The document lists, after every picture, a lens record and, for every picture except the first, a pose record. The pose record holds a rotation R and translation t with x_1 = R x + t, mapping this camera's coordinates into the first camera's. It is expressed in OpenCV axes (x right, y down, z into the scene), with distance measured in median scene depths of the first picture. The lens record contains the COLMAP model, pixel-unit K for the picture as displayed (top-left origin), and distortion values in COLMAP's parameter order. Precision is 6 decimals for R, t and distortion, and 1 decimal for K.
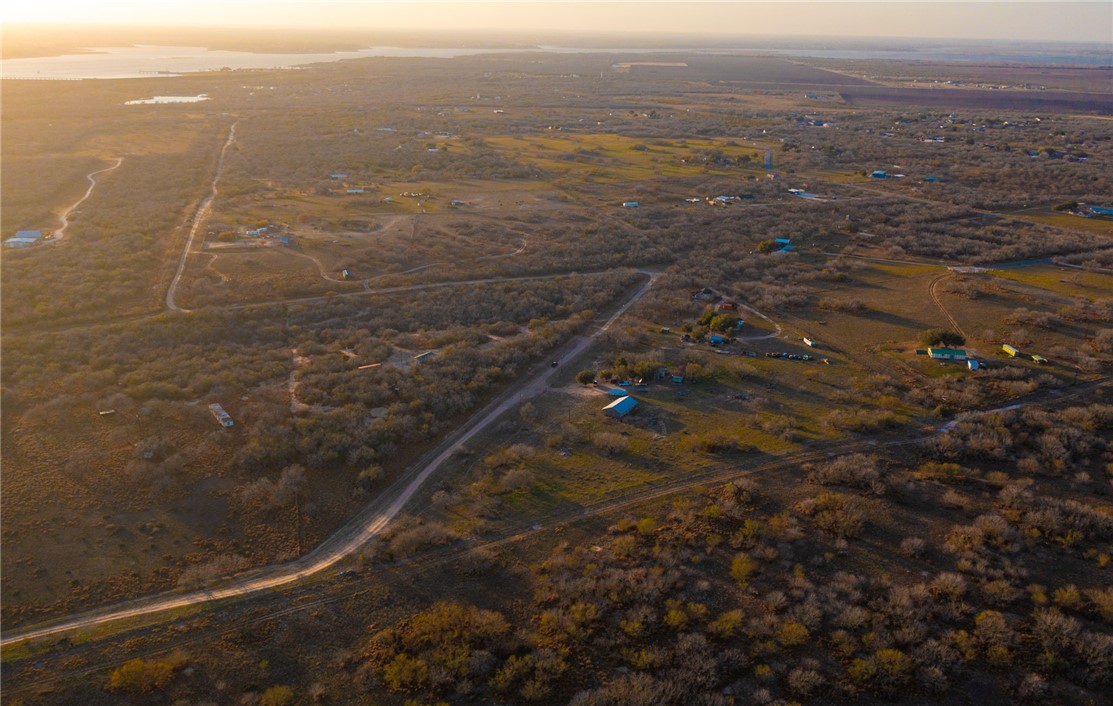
lens RADIAL K [[975.9, 0, 572.2], [0, 975.9, 353.6], [0, 0, 1]] dist [-0.011098, 0.001902]
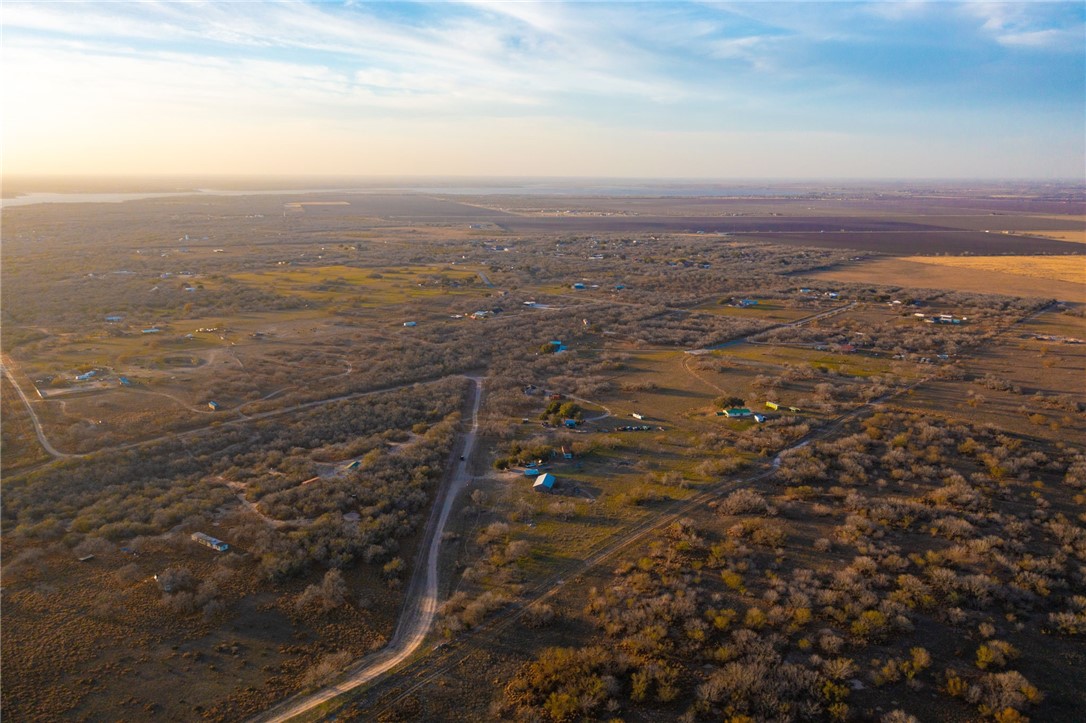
lens RADIAL K [[856.9, 0, 553.3], [0, 856.9, 362.0], [0, 0, 1]] dist [-0.011406, 0.006133]
pose [[0.929300, -0.090516, 0.358062, -0.273842], [0.126353, 0.988919, -0.077940, -0.009378], [-0.347040, 0.117672, 0.930439, -0.024977]]
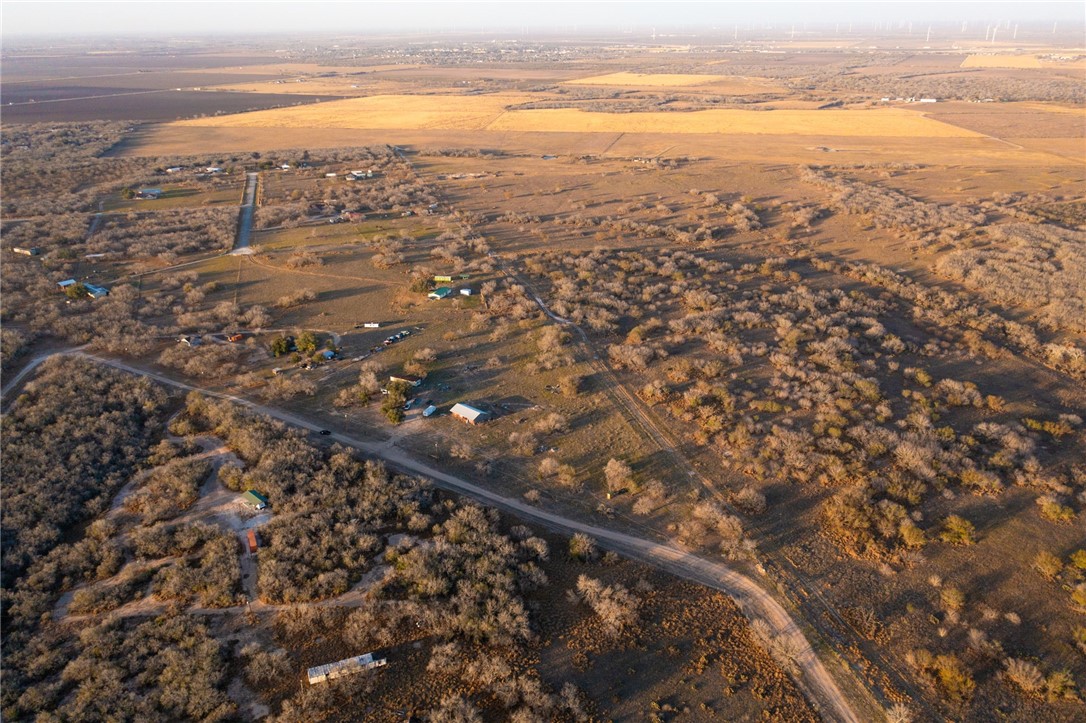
lens RADIAL K [[856.9, 0, 553.3], [0, 856.9, 362.0], [0, 0, 1]] dist [-0.011406, 0.006133]
pose [[0.206998, -0.376762, 0.902885, -0.653589], [0.324304, 0.897120, 0.300006, -0.212724], [-0.923027, 0.230709, 0.307887, 0.539431]]
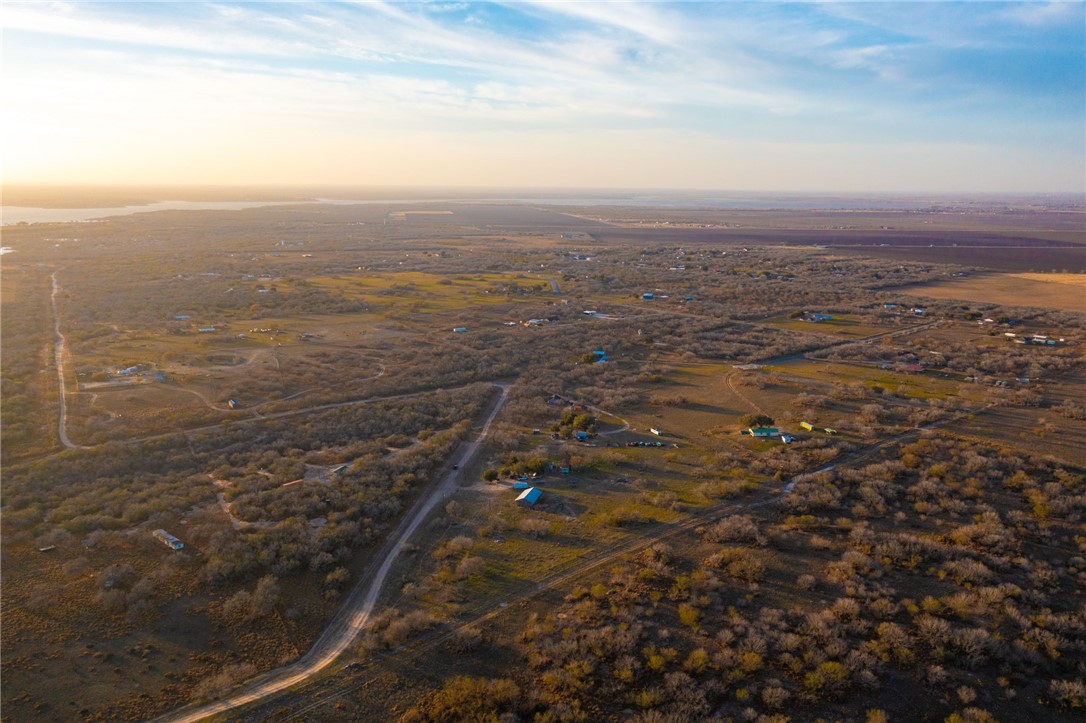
lens RADIAL K [[856.9, 0, 553.3], [0, 856.9, 362.0], [0, 0, 1]] dist [-0.011406, 0.006133]
pose [[0.970052, -0.056486, 0.236237, -0.135570], [0.083323, 0.990954, -0.105199, 0.003816], [-0.228158, 0.121733, 0.965984, -0.015212]]
